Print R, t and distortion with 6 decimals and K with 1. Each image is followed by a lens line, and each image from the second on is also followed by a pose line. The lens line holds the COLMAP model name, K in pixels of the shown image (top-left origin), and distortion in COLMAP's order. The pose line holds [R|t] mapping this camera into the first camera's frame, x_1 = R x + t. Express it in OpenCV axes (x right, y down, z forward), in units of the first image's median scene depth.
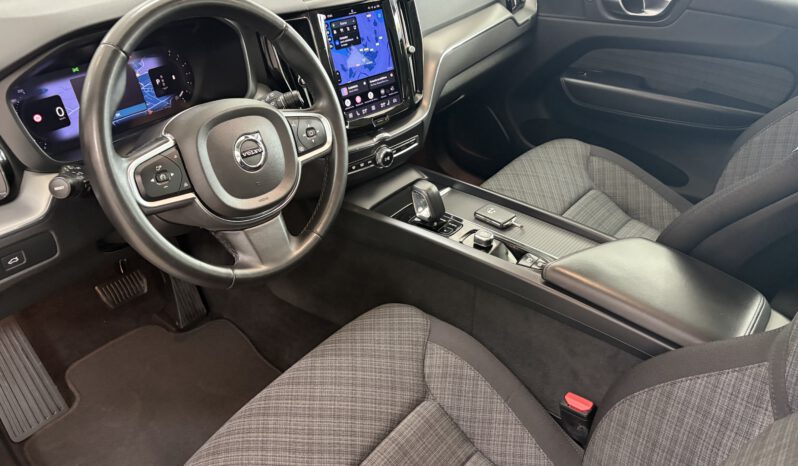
lens RADIAL K [[592.8, 0, 396.5], [0, 592.8, 215.5], [0, 0, 1]] dist [0.009800, -0.004664]
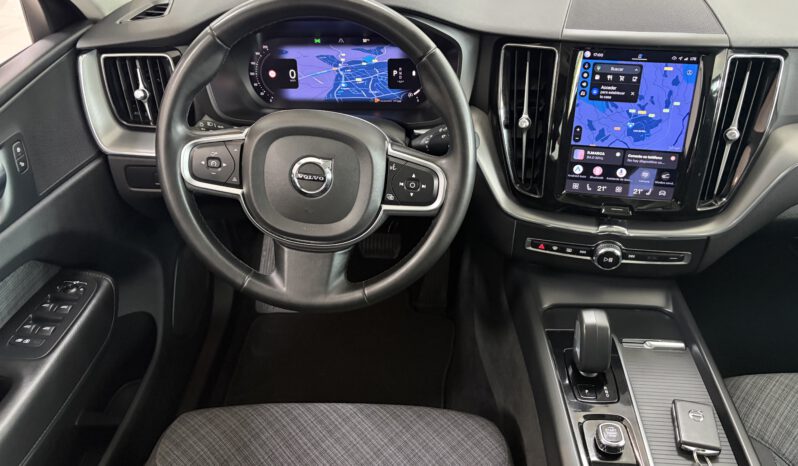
lens RADIAL K [[592.8, 0, 396.5], [0, 592.8, 215.5], [0, 0, 1]] dist [0.009800, -0.004664]
pose [[0.590291, 0.444274, -0.673927, 0.313253], [-0.414275, 0.883302, 0.219438, -0.206402], [0.692772, 0.149659, 0.705457, 0.313352]]
